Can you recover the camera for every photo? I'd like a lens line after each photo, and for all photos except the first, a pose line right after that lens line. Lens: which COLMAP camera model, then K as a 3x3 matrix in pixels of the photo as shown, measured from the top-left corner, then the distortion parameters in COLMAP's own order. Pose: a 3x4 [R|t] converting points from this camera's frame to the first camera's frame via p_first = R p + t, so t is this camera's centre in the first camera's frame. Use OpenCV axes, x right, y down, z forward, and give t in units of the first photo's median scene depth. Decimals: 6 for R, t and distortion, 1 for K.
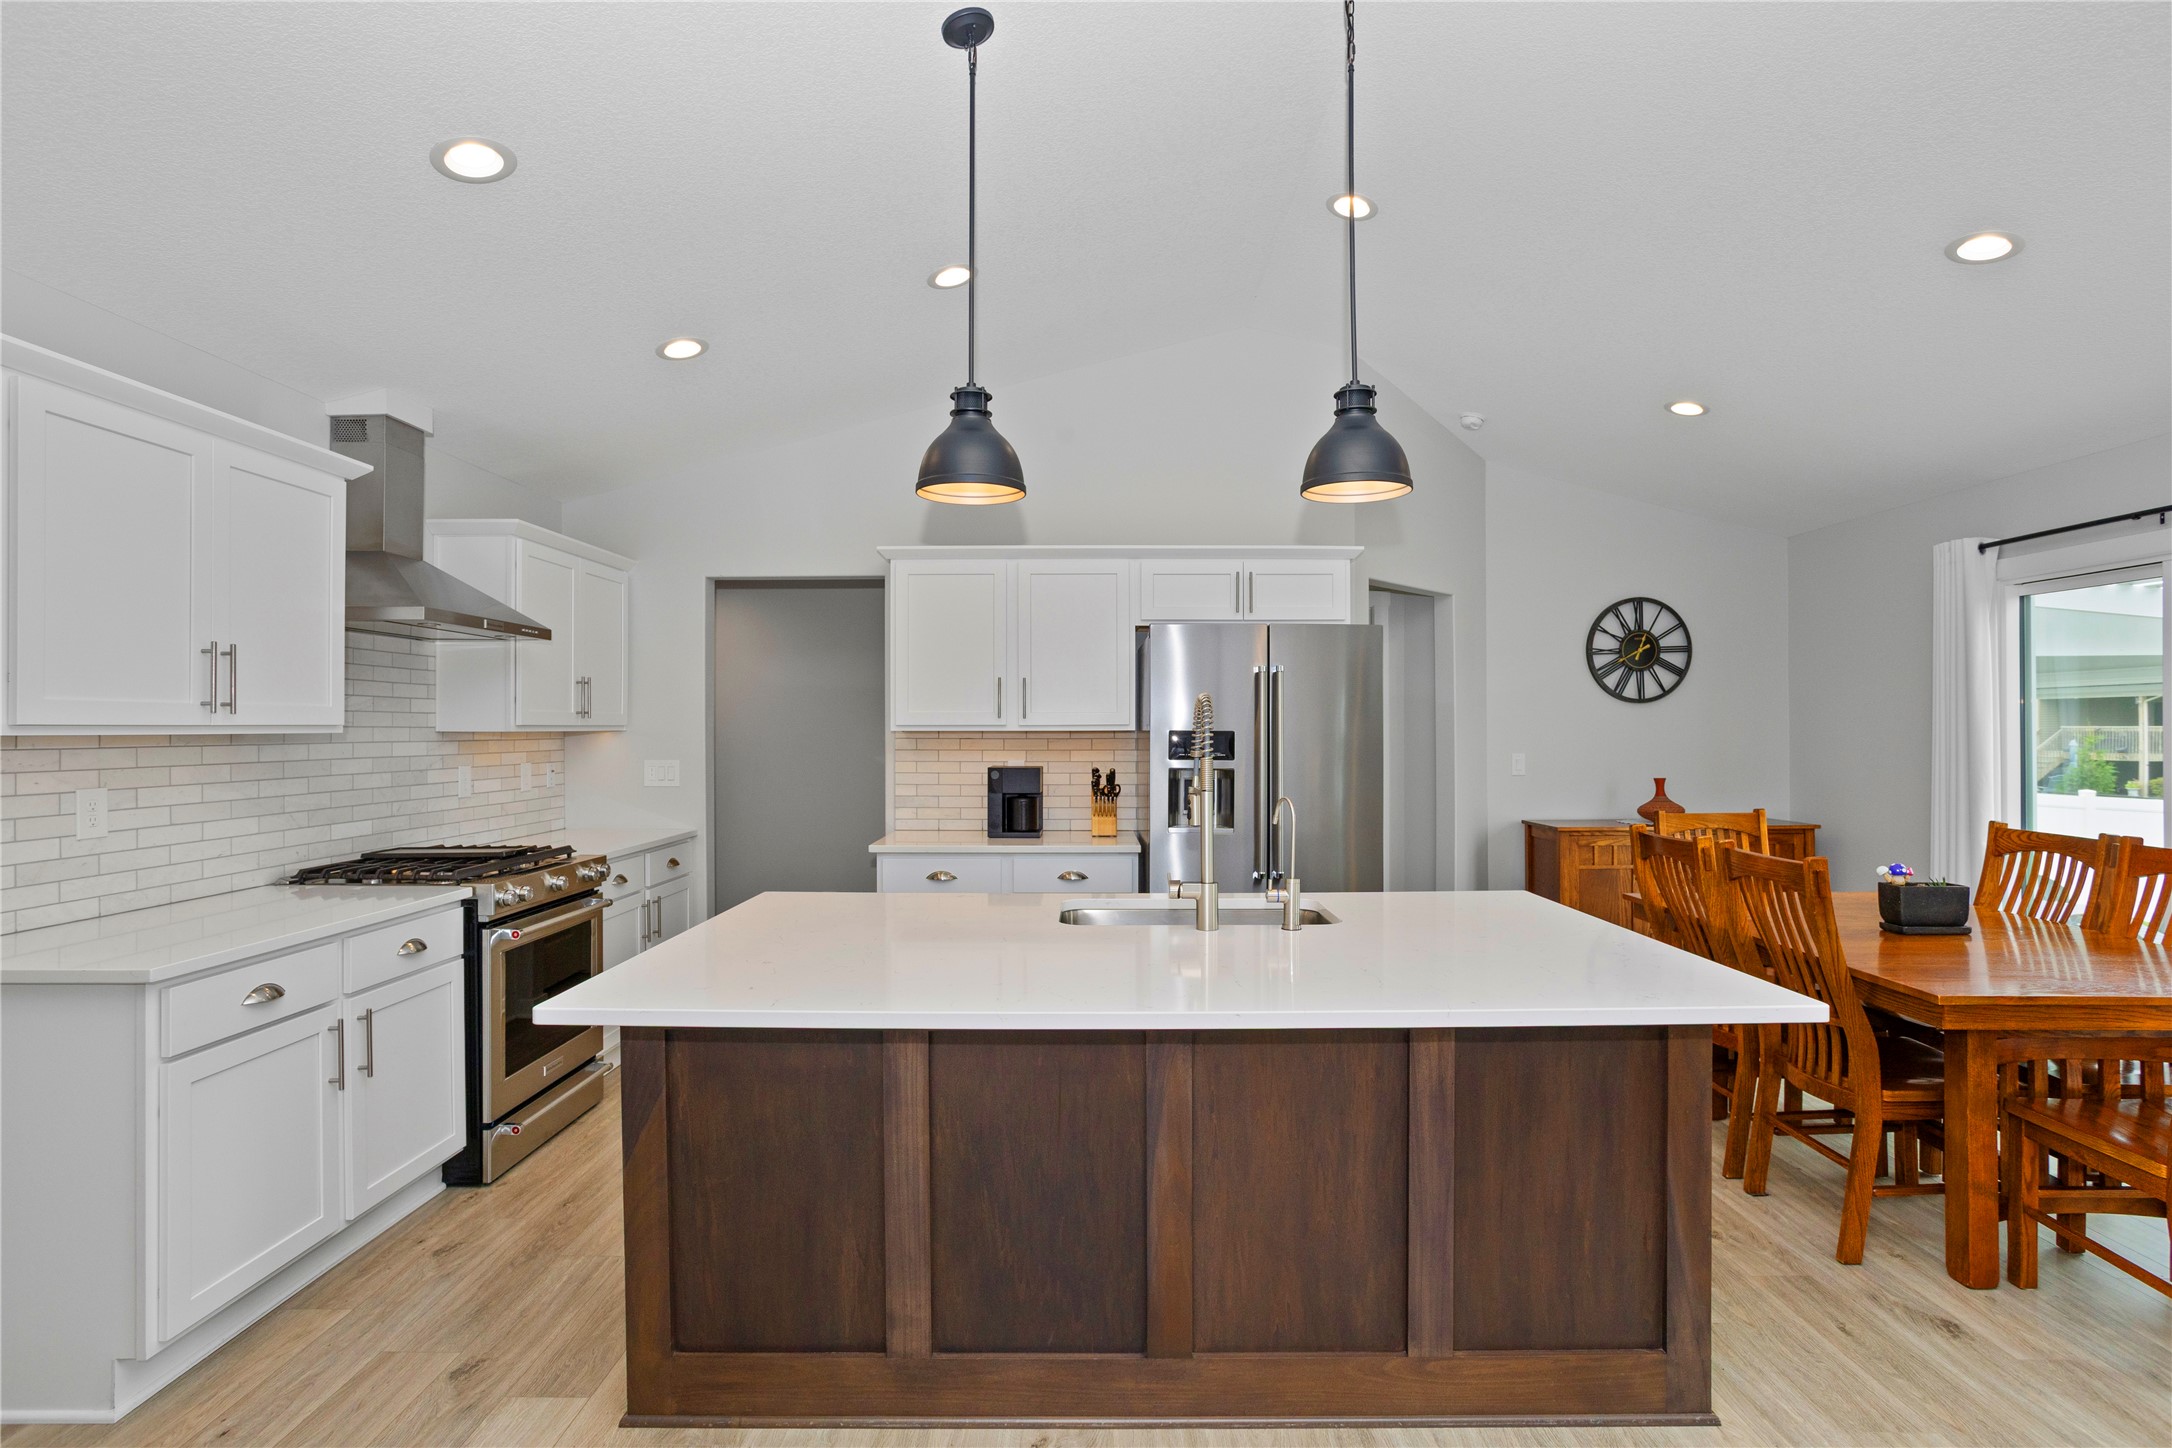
lens RADIAL K [[1034.0, 0, 1086.0], [0, 1034.0, 724.0], [0, 0, 1]] dist [-0.066151, 0.020751]
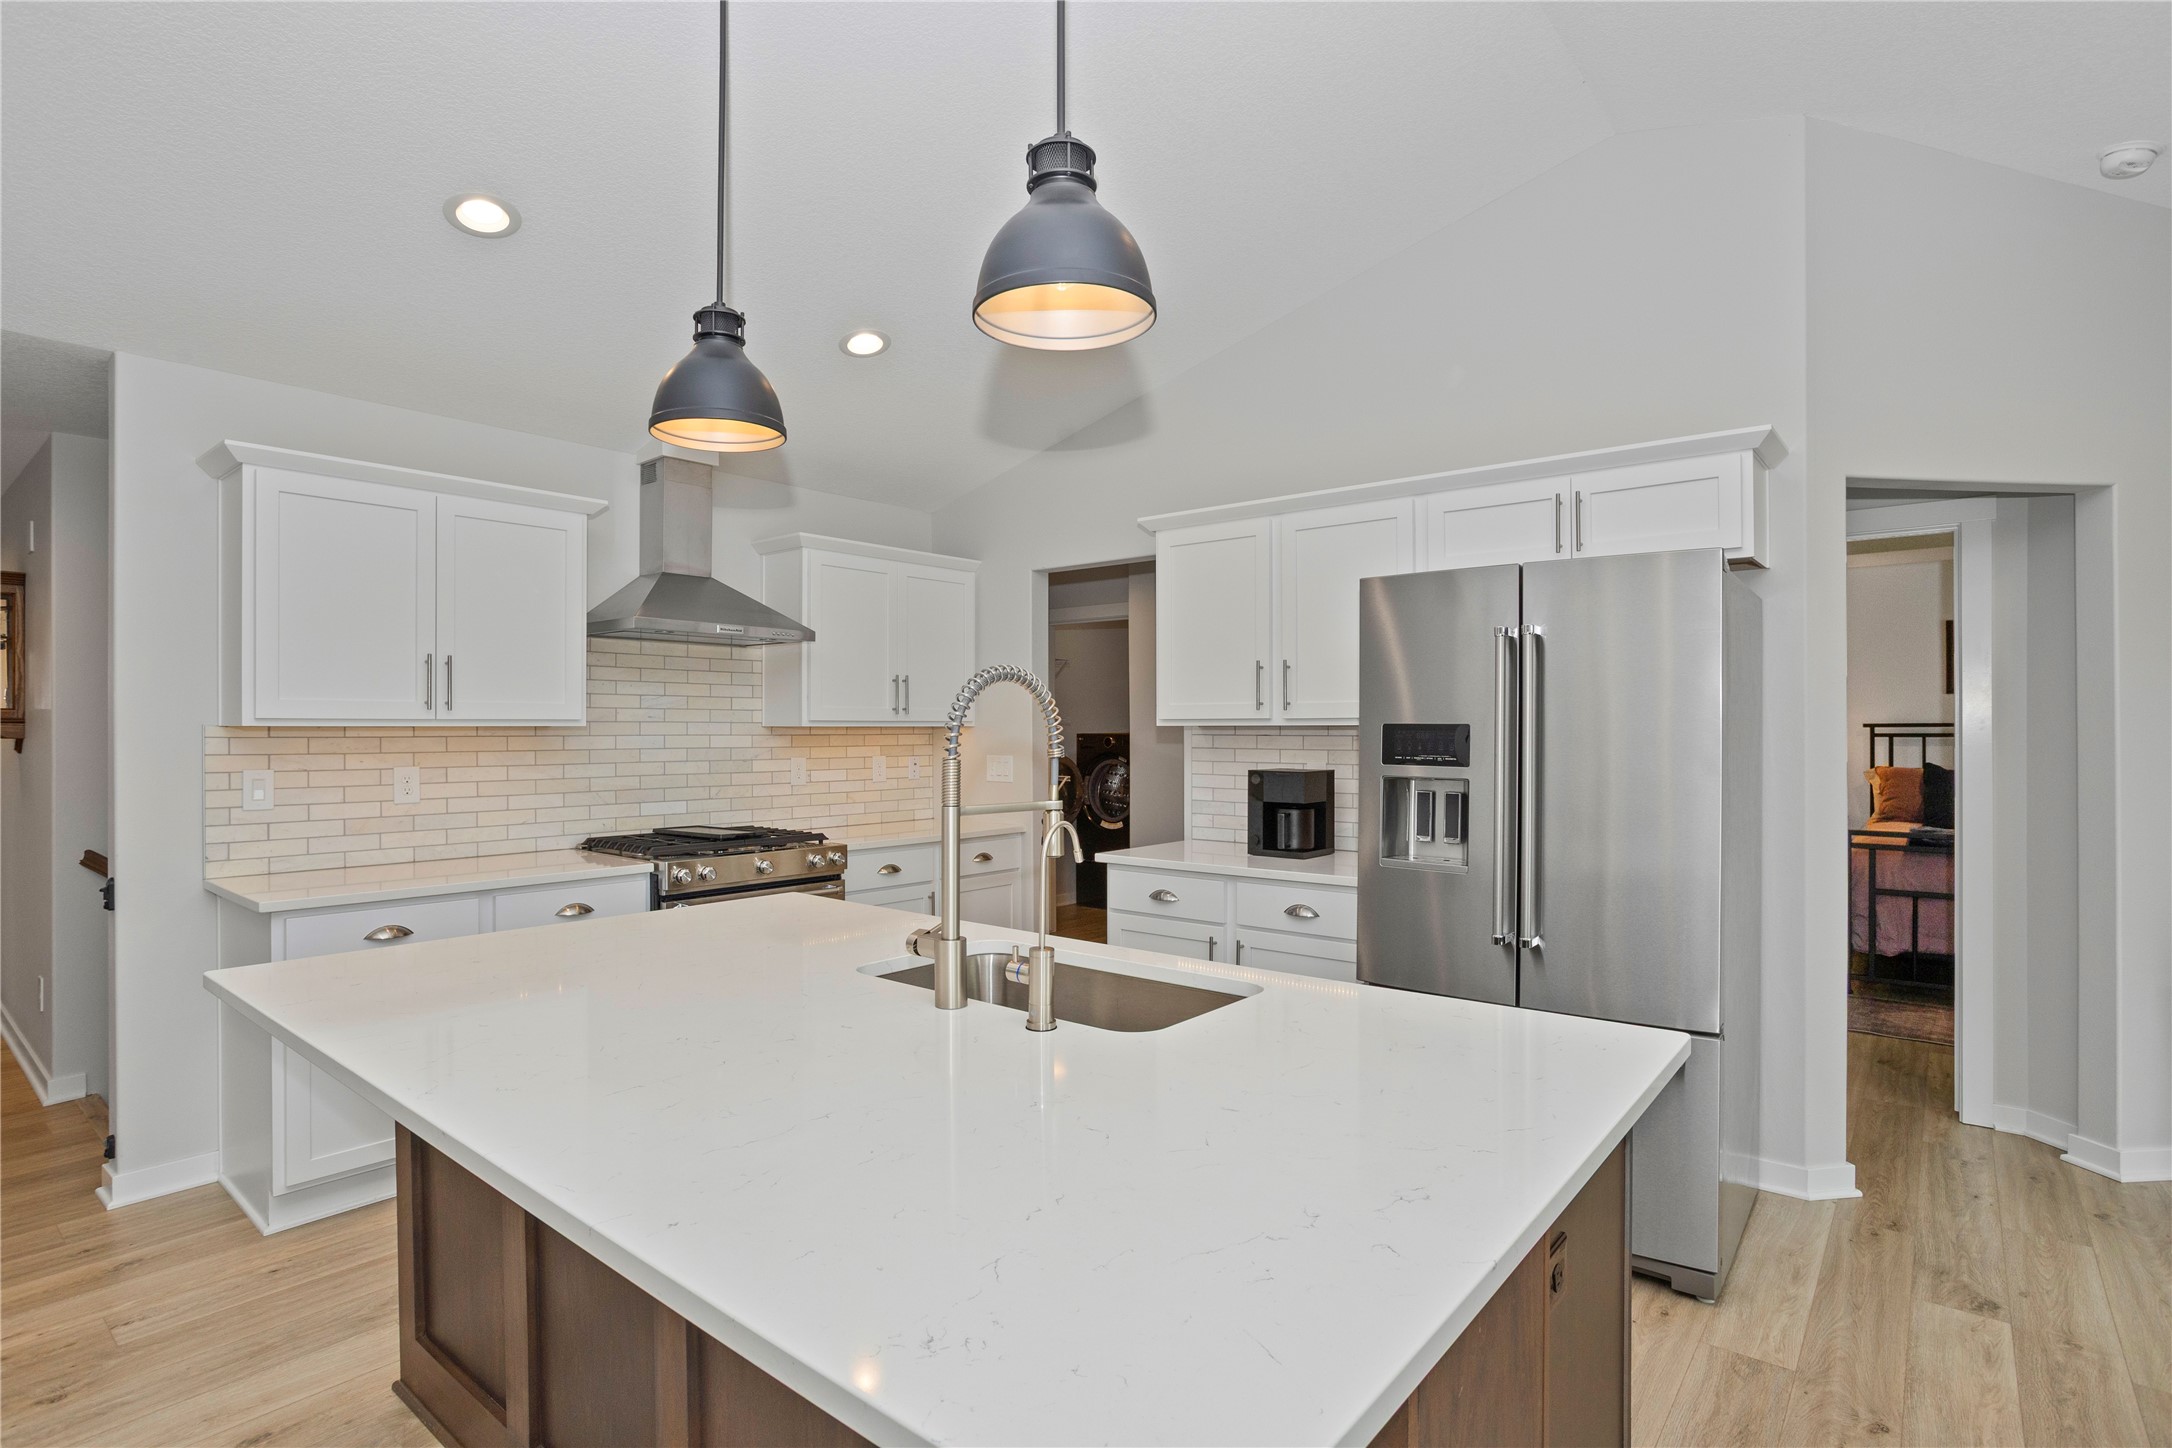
lens RADIAL K [[1034.0, 0, 1086.0], [0, 1034.0, 724.0], [0, 0, 1]] dist [-0.066151, 0.020751]
pose [[0.787951, -0.003428, -0.615728, 0.375277], [0.002282, 0.999994, -0.002647, 0.008760], [0.615733, 0.000681, 0.787954, 0.320136]]
